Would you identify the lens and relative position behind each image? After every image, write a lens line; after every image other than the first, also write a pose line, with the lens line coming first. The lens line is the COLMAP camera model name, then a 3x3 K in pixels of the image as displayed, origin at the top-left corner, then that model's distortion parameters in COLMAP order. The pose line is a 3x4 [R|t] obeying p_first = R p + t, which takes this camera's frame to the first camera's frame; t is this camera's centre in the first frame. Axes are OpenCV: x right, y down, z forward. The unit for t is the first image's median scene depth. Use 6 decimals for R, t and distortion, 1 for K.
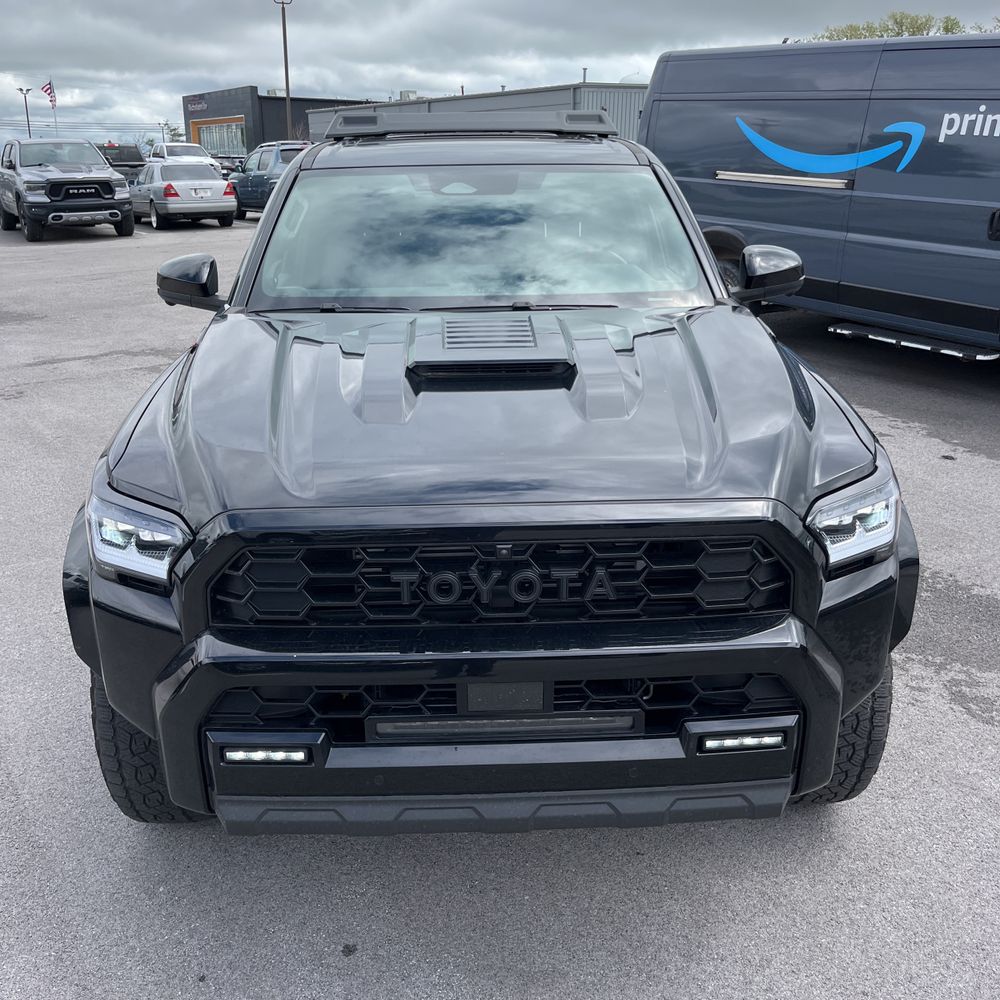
lens RADIAL K [[1022.6, 0, 490.9], [0, 1022.6, 505.5], [0, 0, 1]] dist [0.026199, 0.000000]
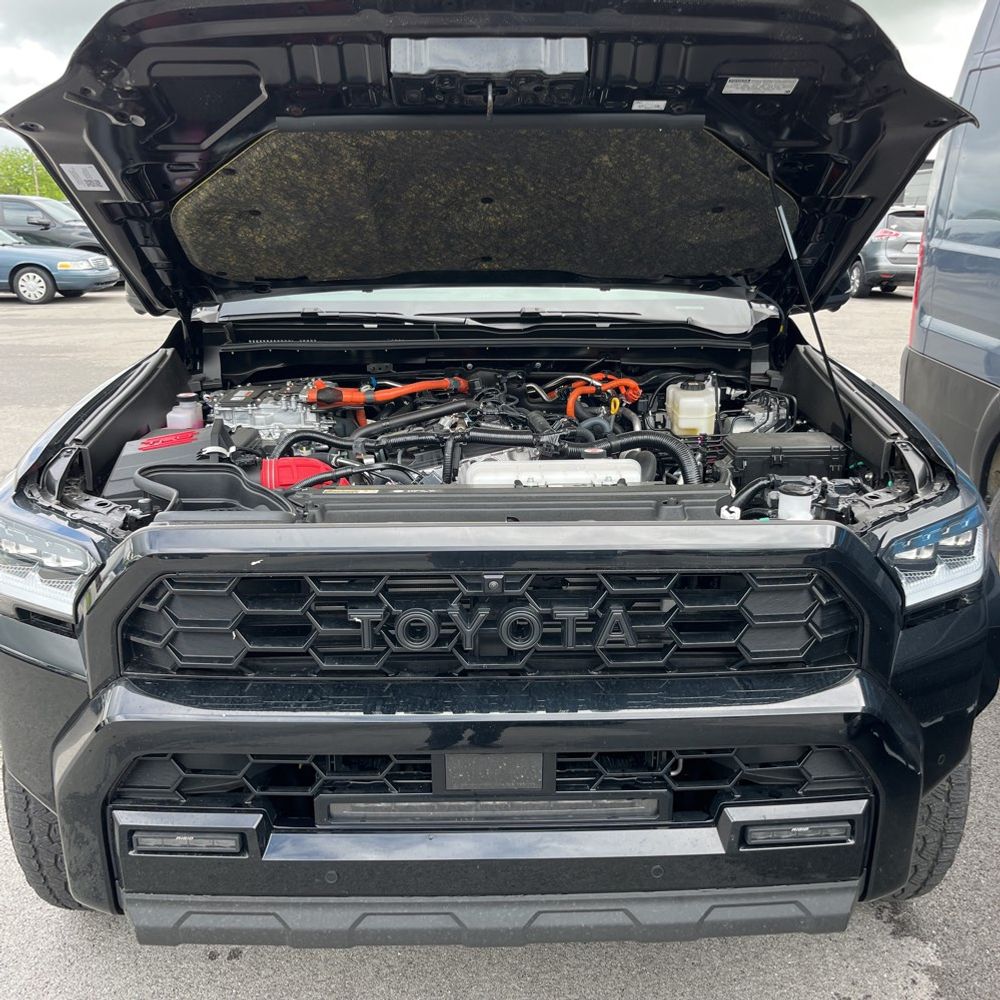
lens RADIAL K [[1022.6, 0, 503.6], [0, 1022.6, 510.0], [0, 0, 1]] dist [0.026199, 0.000000]
pose [[0.999879, 0.012202, -0.009639, 0.025729], [-0.012654, 0.998757, -0.048218, 0.024488], [0.009038, 0.048334, 0.998790, 0.202969]]
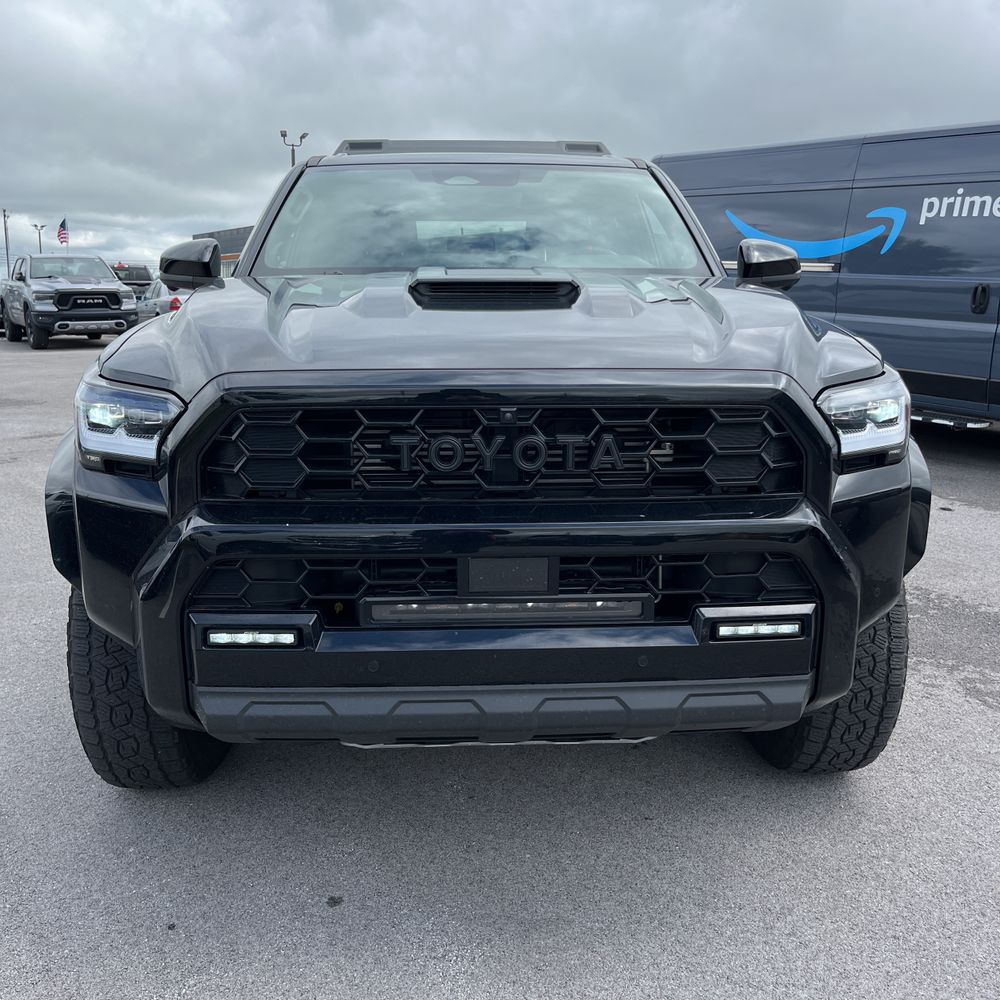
lens RADIAL K [[1022.6, 0, 507.4], [0, 1022.6, 495.3], [0, 0, 1]] dist [0.026199, 0.000000]
pose [[0.999769, 0.008159, 0.019868, -0.005941], [-0.005469, 0.991251, -0.131874, 0.230418], [-0.020770, 0.131735, 0.991067, 0.049001]]
